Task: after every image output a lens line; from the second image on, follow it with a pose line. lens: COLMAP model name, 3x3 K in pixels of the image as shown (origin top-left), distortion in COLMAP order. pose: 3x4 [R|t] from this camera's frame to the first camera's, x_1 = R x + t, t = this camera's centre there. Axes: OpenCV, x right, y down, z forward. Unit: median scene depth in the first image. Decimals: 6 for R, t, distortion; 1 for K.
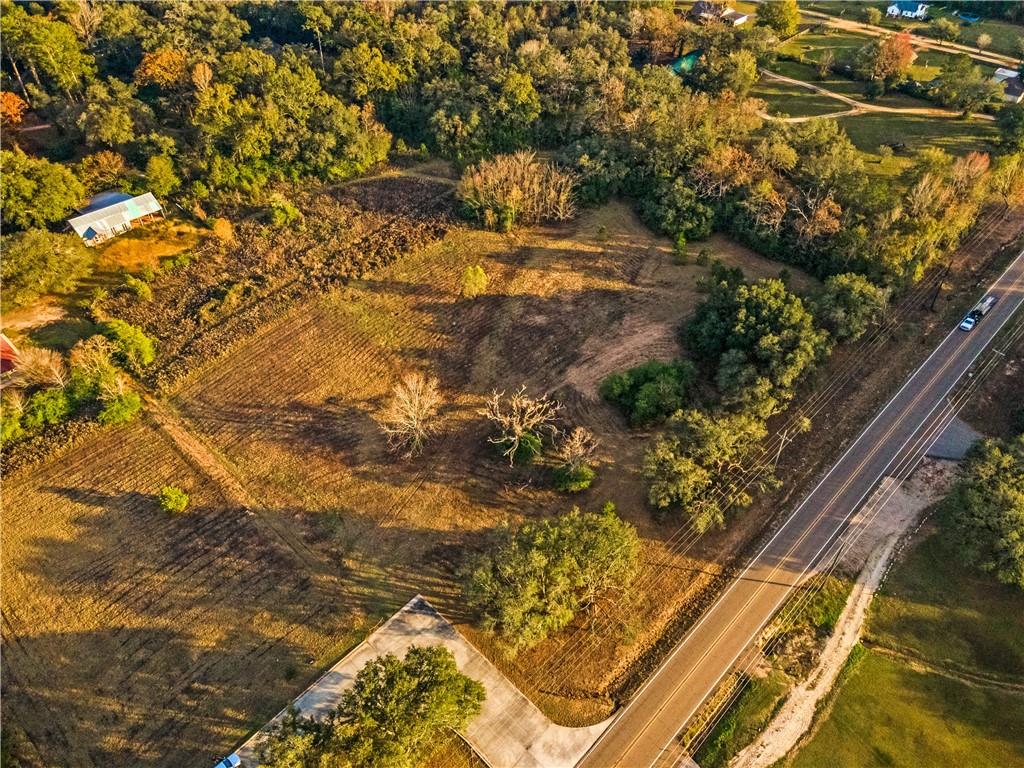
lens RADIAL K [[749.1, 0, 516.1], [0, 749.1, 383.9], [0, 0, 1]] dist [0.011828, 0.057018]
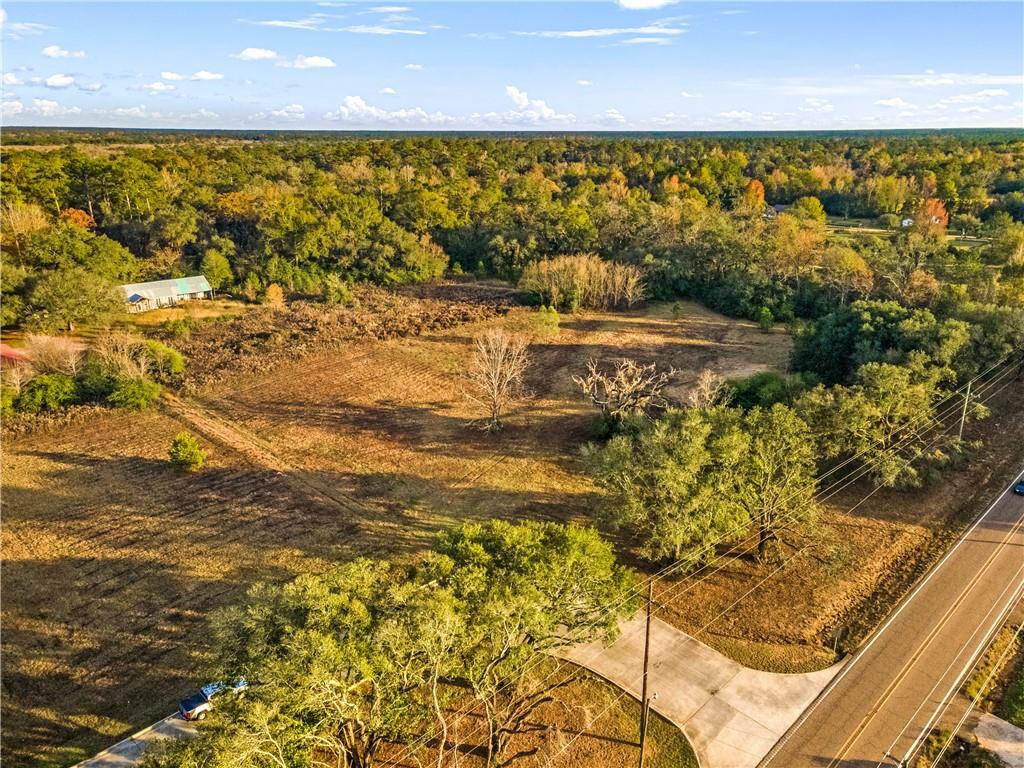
lens RADIAL K [[754.2, 0, 516.0], [0, 754.2, 384.0], [0, 0, 1]] dist [0.017929, 0.048560]
pose [[0.999876, 0.011642, -0.010584, -0.091688], [-0.014935, 0.913898, -0.405669, 0.329567], [0.004950, 0.405777, 0.913959, 0.217855]]
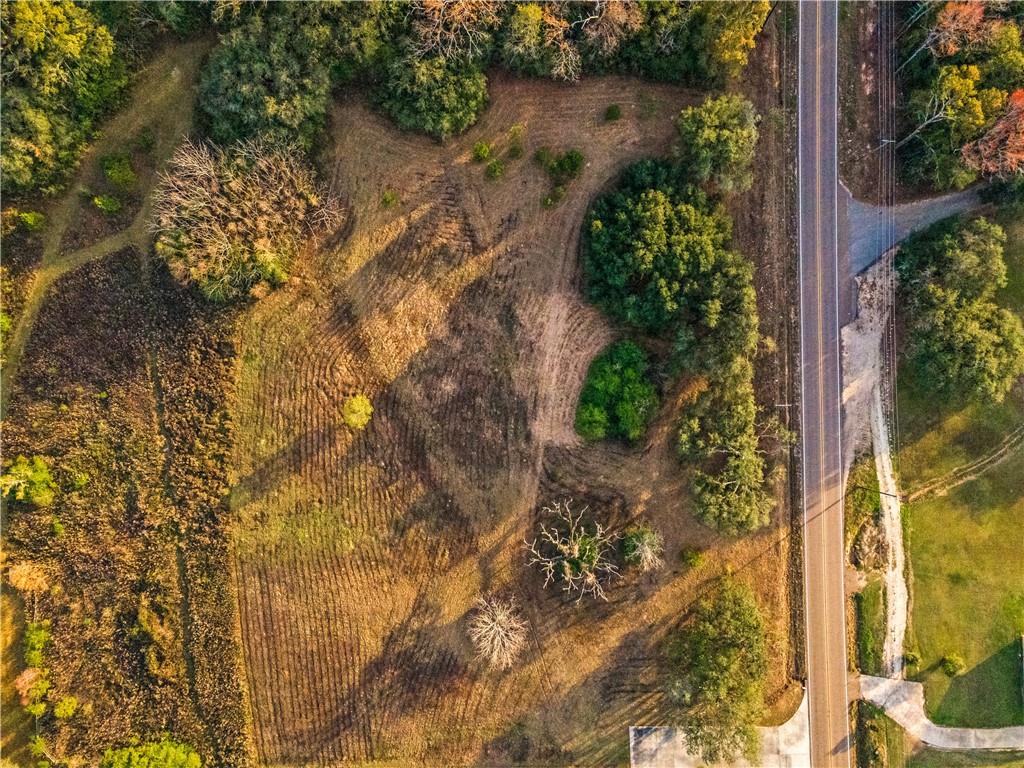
lens RADIAL K [[749.1, 0, 516.1], [0, 749.1, 383.9], [0, 0, 1]] dist [0.011828, 0.057018]
pose [[0.713856, -0.700265, 0.006169, 0.090923], [0.472550, 0.488186, 0.733738, -0.734608], [-0.516823, -0.520868, 0.679404, 0.421477]]
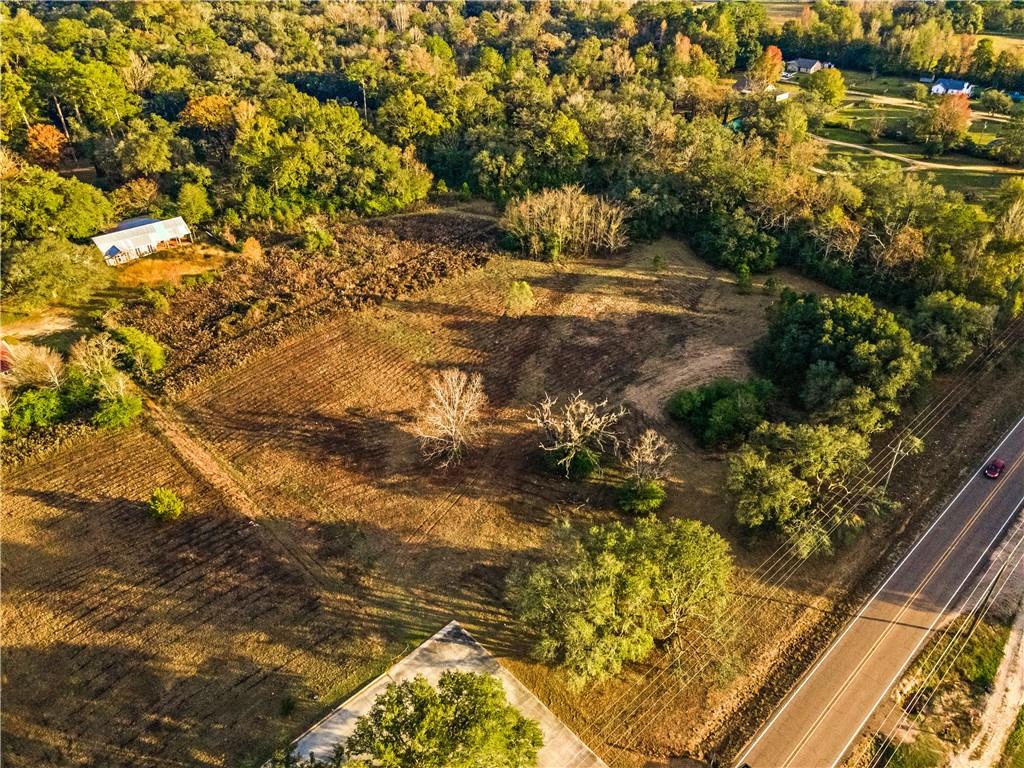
lens RADIAL K [[749.1, 0, 516.1], [0, 749.1, 383.9], [0, 0, 1]] dist [0.011828, 0.057018]
pose [[0.999305, 0.021625, -0.030357, -0.033682], [-0.026057, 0.987699, -0.154182, 0.115635], [0.026649, 0.154865, 0.987576, 0.130317]]
